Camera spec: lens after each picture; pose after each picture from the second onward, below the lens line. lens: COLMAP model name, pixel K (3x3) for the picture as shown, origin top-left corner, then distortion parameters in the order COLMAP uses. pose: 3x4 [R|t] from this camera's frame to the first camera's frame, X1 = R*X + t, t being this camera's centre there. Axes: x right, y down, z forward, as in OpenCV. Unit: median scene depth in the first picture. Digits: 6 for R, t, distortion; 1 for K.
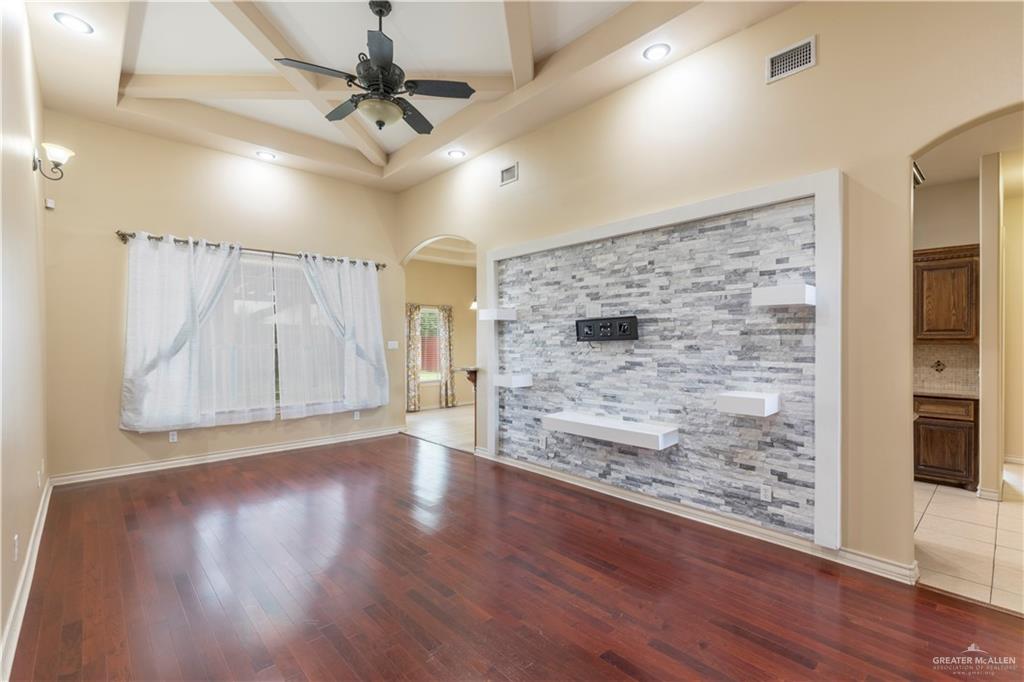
lens RADIAL K [[458.6, 0, 512.5], [0, 458.6, 342.1], [0, 0, 1]] dist [-0.000897, -0.000052]
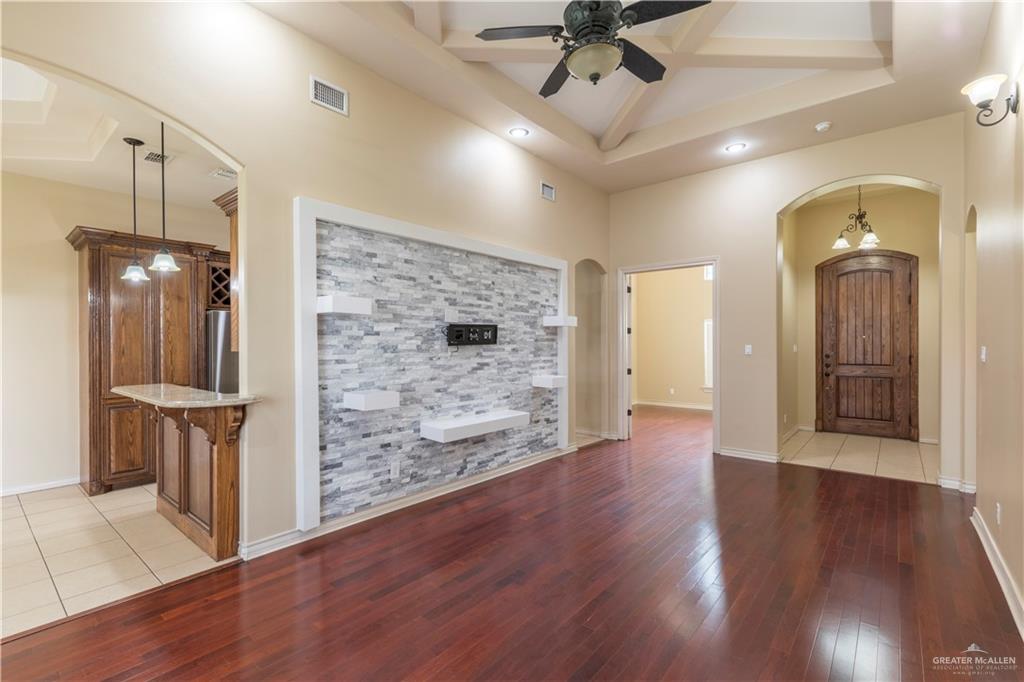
lens RADIAL K [[458.6, 0, 512.7], [0, 458.6, 344.6], [0, 0, 1]] dist [-0.000897, -0.000052]
pose [[-0.136728, 0.003821, 0.990601, -0.889250], [0.007100, 0.999971, -0.002877, -0.000202], [-0.990583, 0.006639, -0.136751, 1.046033]]
